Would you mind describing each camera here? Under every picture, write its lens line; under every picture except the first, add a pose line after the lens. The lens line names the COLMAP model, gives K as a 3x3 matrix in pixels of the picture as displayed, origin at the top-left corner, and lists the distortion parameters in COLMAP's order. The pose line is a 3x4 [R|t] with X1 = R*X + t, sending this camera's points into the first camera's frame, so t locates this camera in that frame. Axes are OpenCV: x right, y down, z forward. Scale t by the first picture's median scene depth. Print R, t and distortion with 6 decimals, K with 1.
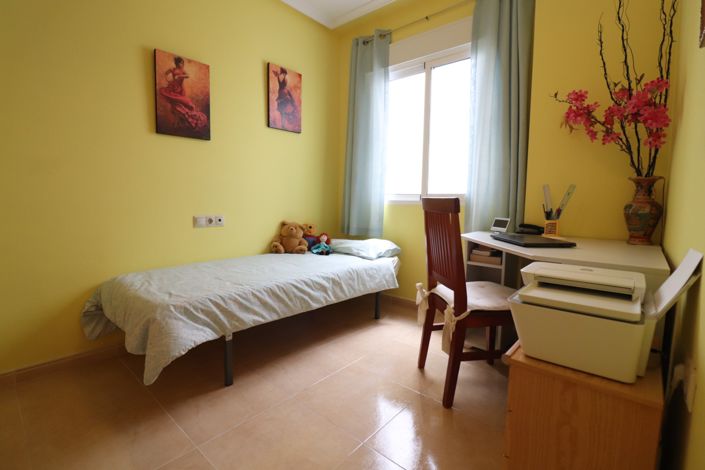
lens RADIAL K [[327.8, 0, 348.9], [0, 327.8, 230.7], [0, 0, 1]] dist [-0.002213, -0.012122]
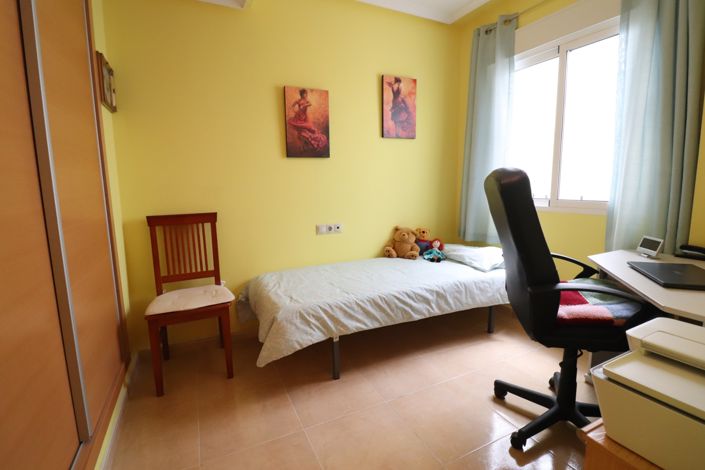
lens RADIAL K [[327.8, 0, 348.9], [0, 327.8, 230.7], [0, 0, 1]] dist [-0.002213, -0.012122]
pose [[0.919123, 0.026097, -0.393107, 0.088810], [-0.006355, 0.998656, 0.051440, -0.085398], [0.393921, -0.044781, 0.918053, -0.020766]]
